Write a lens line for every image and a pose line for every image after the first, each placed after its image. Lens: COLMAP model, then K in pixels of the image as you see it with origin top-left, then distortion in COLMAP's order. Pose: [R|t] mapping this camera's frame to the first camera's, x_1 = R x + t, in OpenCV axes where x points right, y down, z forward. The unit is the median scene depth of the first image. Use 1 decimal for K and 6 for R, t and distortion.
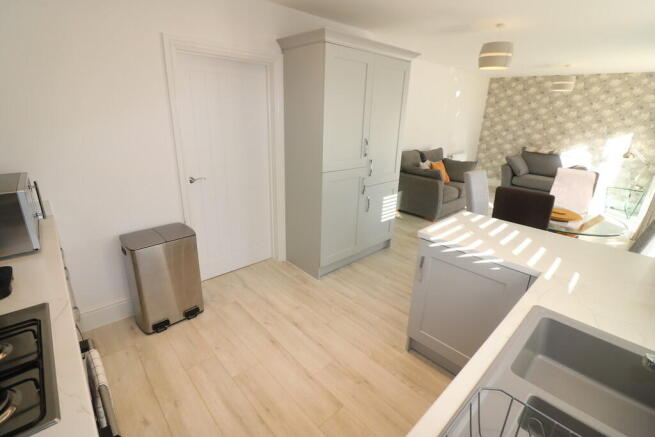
lens RADIAL K [[302.6, 0, 324.8], [0, 302.6, 217.6], [0, 0, 1]] dist [-0.017104, -0.003744]
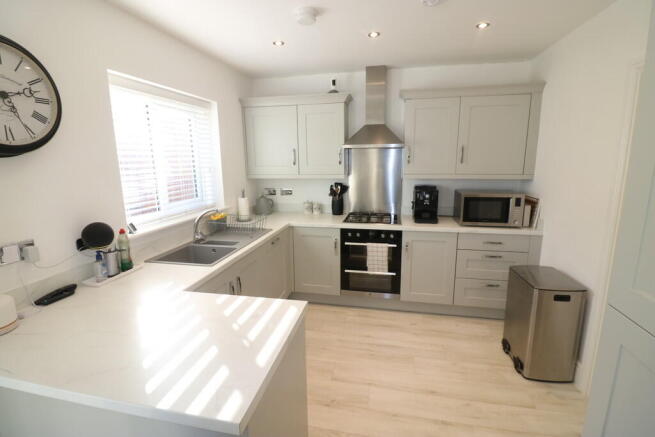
lens RADIAL K [[302.6, 0, 324.0], [0, 302.6, 214.7], [0, 0, 1]] dist [-0.017104, -0.003744]
pose [[-0.825918, 0.086496, -0.557116, 0.533195], [-0.193028, 0.885057, 0.423574, -0.371317], [0.529717, 0.457376, -0.714288, 1.152982]]
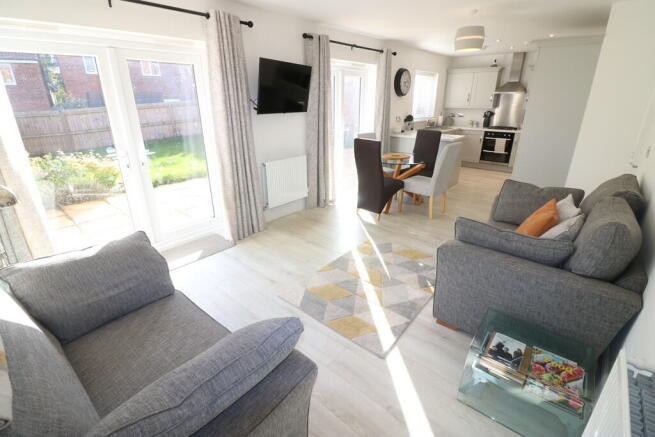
lens RADIAL K [[302.6, 0, 325.1], [0, 302.6, 215.4], [0, 0, 1]] dist [-0.017104, -0.003744]
pose [[-0.994653, 0.014294, -0.102284, 1.618411], [-0.054742, 0.766841, 0.639498, -0.940177], [0.087576, 0.641677, -0.761958, 2.919265]]
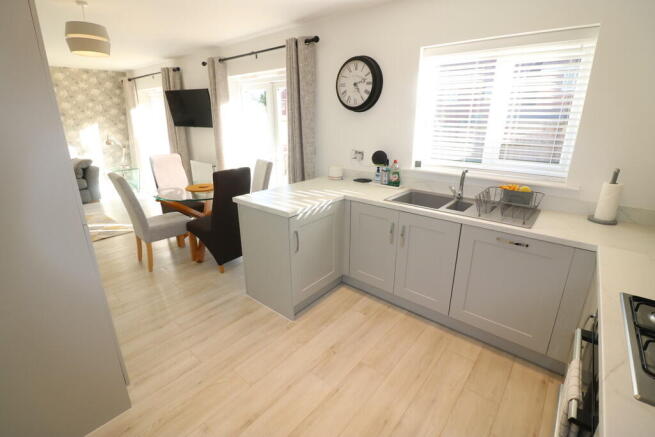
lens RADIAL K [[302.6, 0, 330.5], [0, 302.6, 208.7], [0, 0, 1]] dist [-0.017104, -0.003744]
pose [[-0.128913, -0.326032, 0.936528, -0.604987], [0.327725, 0.877337, 0.350538, -0.249587], [-0.935937, 0.352113, -0.006251, 0.671450]]
